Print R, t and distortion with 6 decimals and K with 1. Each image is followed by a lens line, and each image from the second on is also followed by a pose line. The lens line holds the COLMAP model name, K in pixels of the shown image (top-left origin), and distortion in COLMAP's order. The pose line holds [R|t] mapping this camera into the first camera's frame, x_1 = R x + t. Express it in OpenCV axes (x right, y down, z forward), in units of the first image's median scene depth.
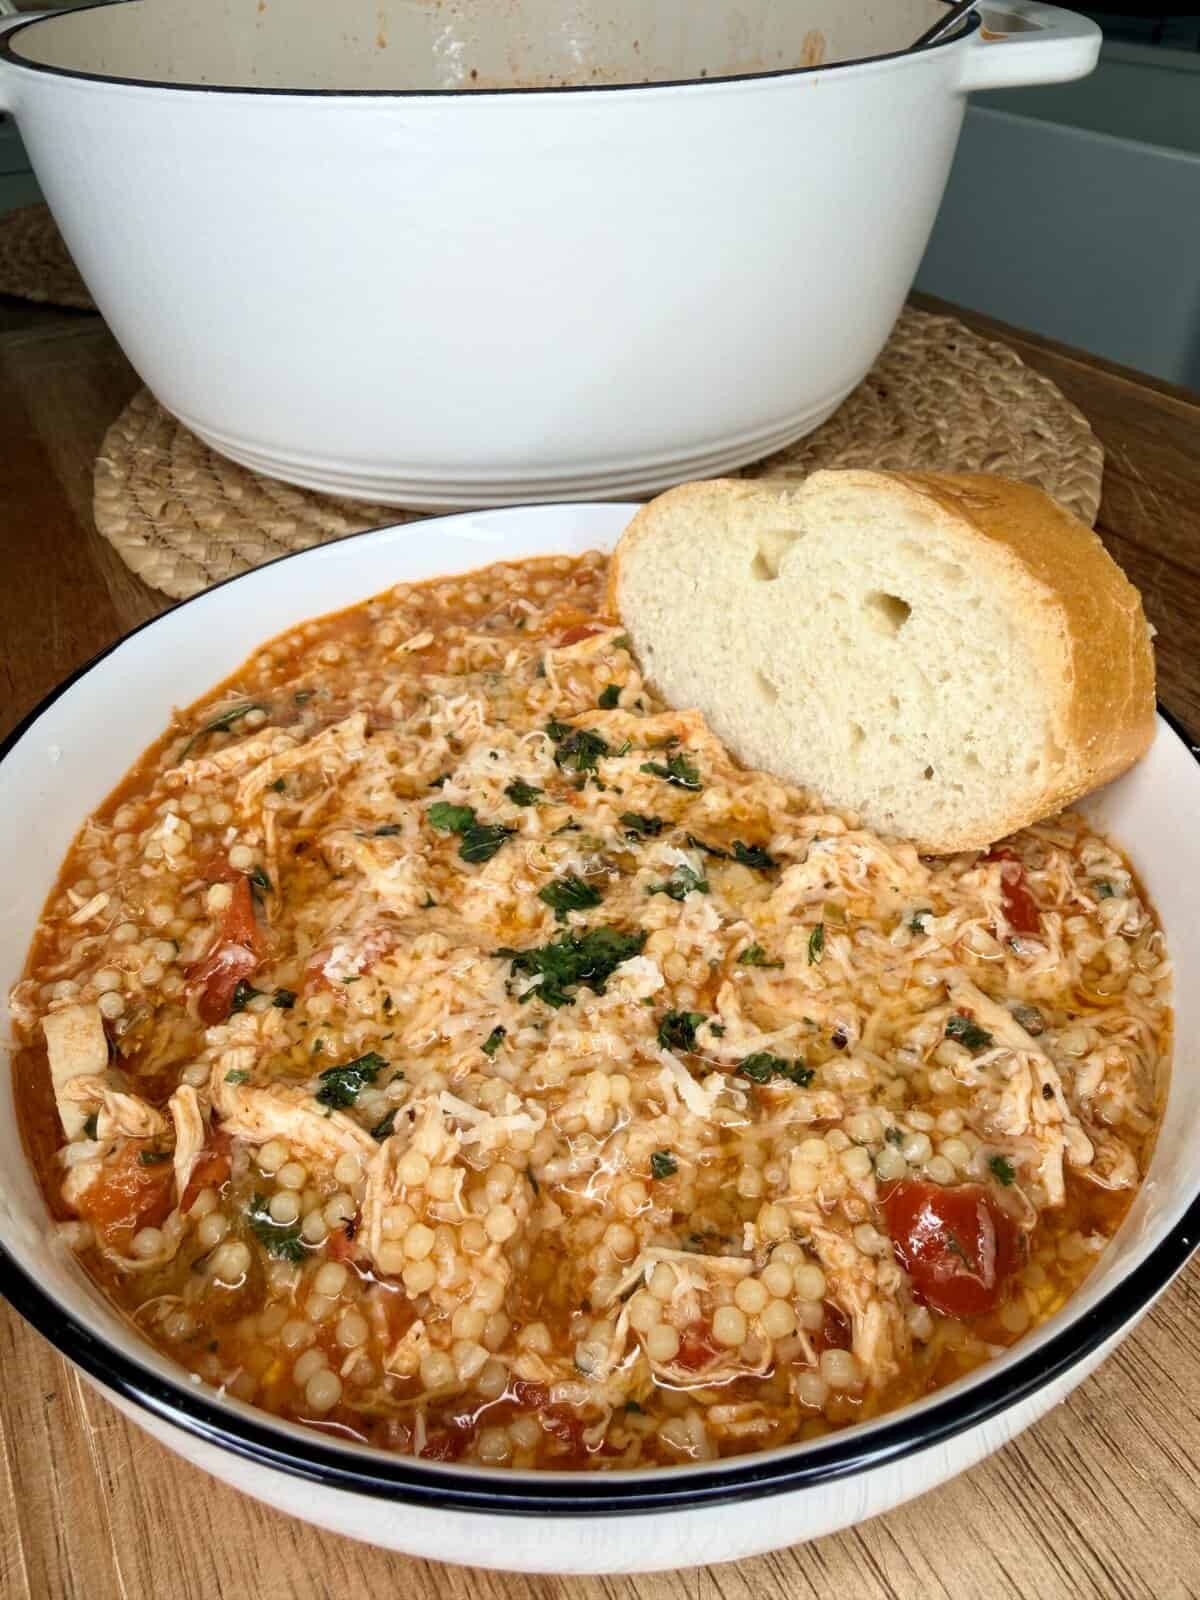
lens RADIAL K [[1171.5, 0, 600.0], [0, 1171.5, 800.0], [0, 0, 1]] dist [0.076024, -0.062993]
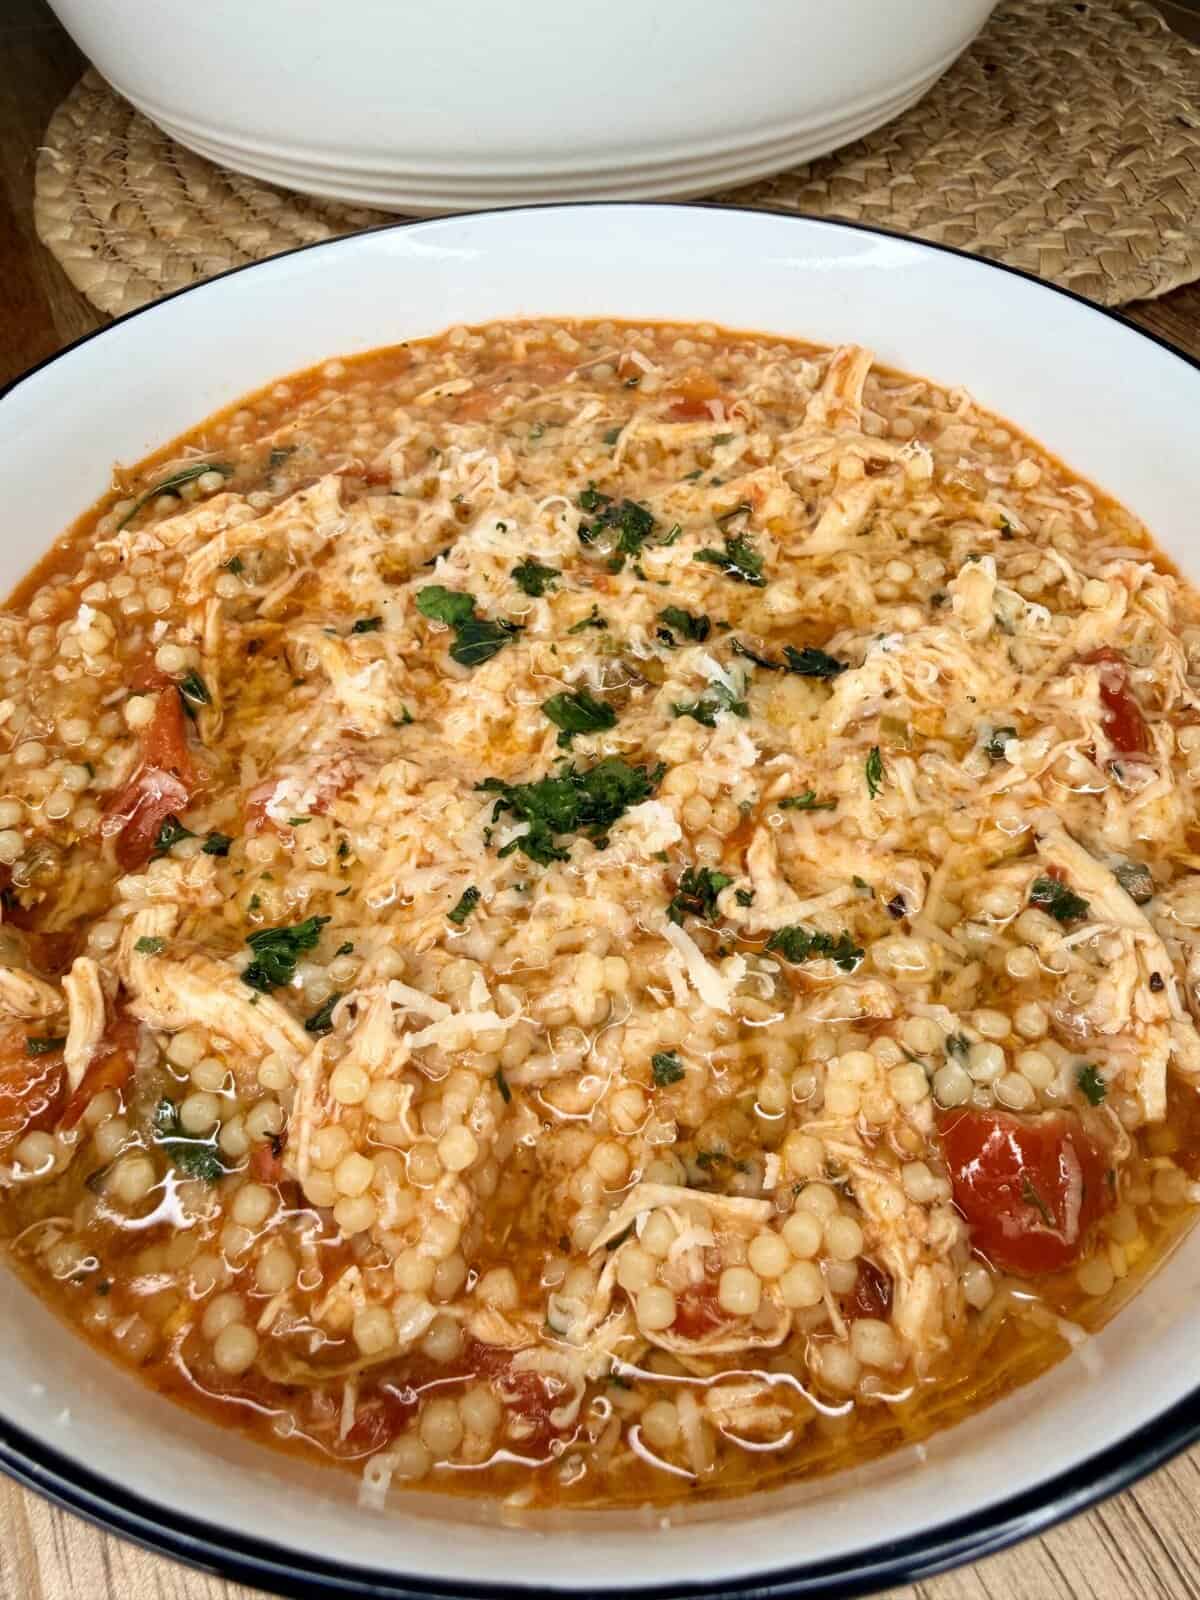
lens RADIAL K [[1171.5, 0, 600.0], [0, 1171.5, 800.0], [0, 0, 1]] dist [0.076024, -0.062993]
pose [[0.998858, 0.022425, -0.042195, 0.032269], [-0.013445, 0.979257, 0.202175, -0.029773], [0.045853, -0.201377, 0.978440, 0.214476]]
